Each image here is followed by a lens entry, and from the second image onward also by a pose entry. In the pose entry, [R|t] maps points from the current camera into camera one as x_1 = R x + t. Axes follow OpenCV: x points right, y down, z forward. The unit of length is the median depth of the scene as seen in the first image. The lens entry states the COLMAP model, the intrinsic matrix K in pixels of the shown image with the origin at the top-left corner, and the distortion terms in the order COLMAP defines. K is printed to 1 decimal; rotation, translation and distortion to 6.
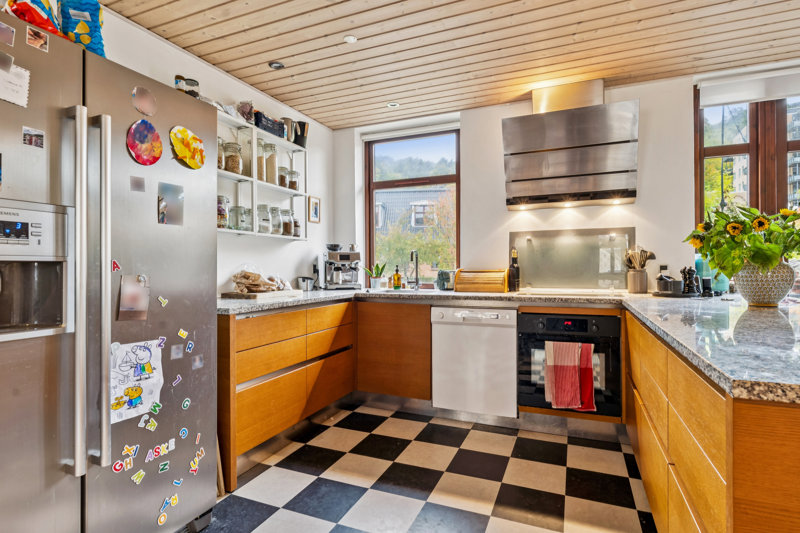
lens RADIAL K [[412.4, 0, 400.0], [0, 412.4, 266.5], [0, 0, 1]] dist [-0.001031, 0.000293]
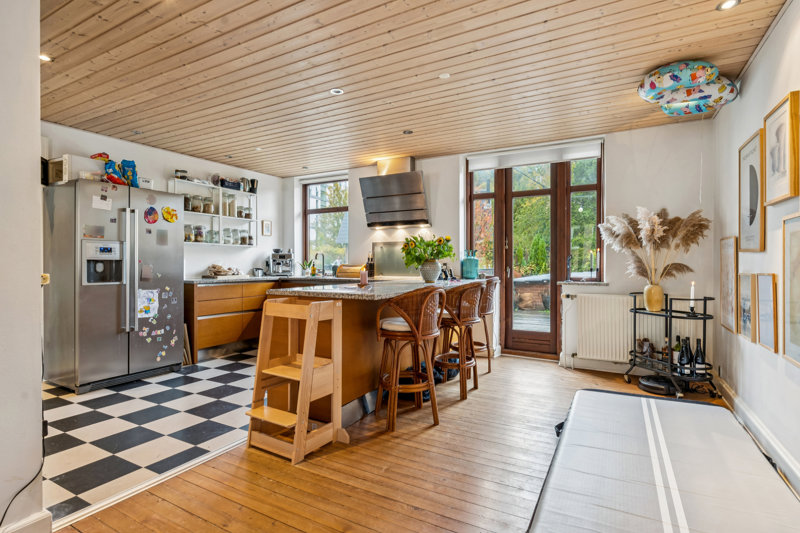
lens RADIAL K [[403.0, 0, 400.0], [0, 403.0, 266.5], [0, 0, 1]] dist [-0.001344, -0.000308]
pose [[0.994871, 0.007634, -0.100867, 0.633915], [-0.006722, 0.999933, 0.009377, -0.002202], [0.100932, -0.008651, 0.994856, -0.728388]]
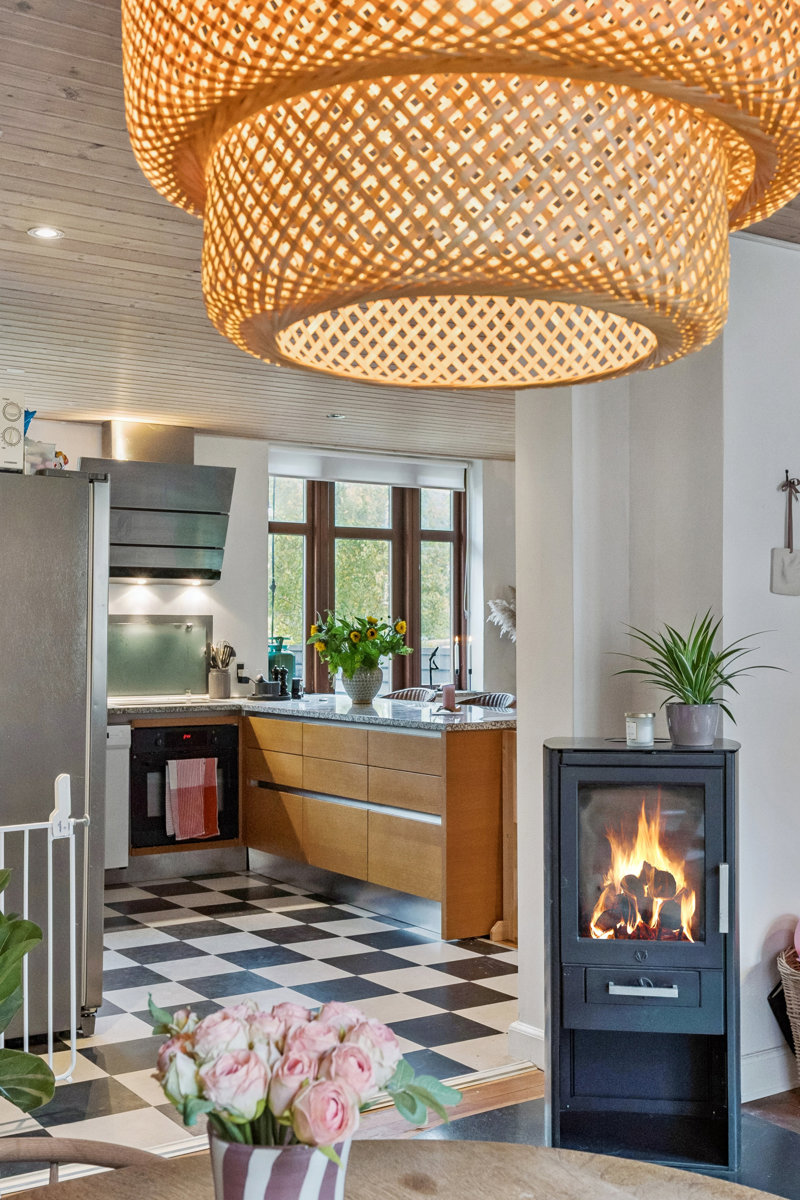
lens RADIAL K [[1356.0, 0, 400.0], [0, 1356.0, 600.0], [0, 0, 1]] dist [-0.010580, -0.013737]
pose [[0.554220, 0.026771, 0.831940, -1.464356], [-0.003933, 0.999556, -0.029545, -0.052252], [-0.832361, 0.013102, 0.554079, -0.779281]]
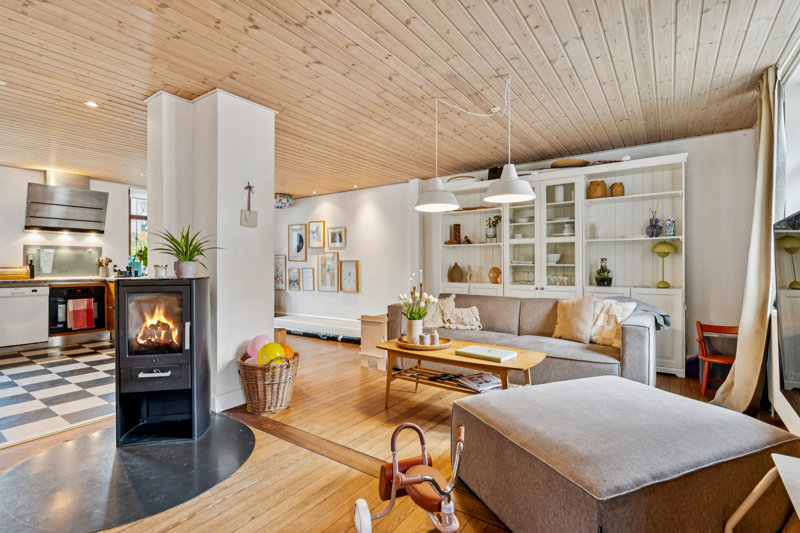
lens RADIAL K [[379.0, 0, 396.4], [0, 379.0, 264.5], [0, 0, 1]] dist [-0.000289, 0.000161]
pose [[0.217120, 0.009805, 0.976096, -1.079186], [-0.000428, 0.999950, -0.009949, 0.015351], [-0.976145, 0.001742, 0.217114, -0.980401]]
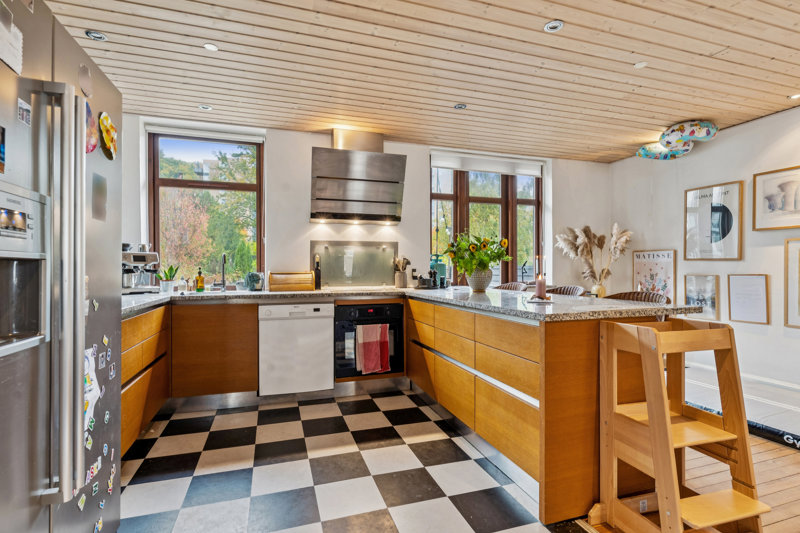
lens RADIAL K [[396.0, 0, 405.7], [0, 396.0, 271.6], [0, 0, 1]] dist [-0.004562, -0.000098]
pose [[0.747086, 0.000374, 0.664727, -0.340566], [-0.002497, 0.999994, 0.002243, 0.004198], [-0.664723, -0.003336, 0.747083, -0.050441]]
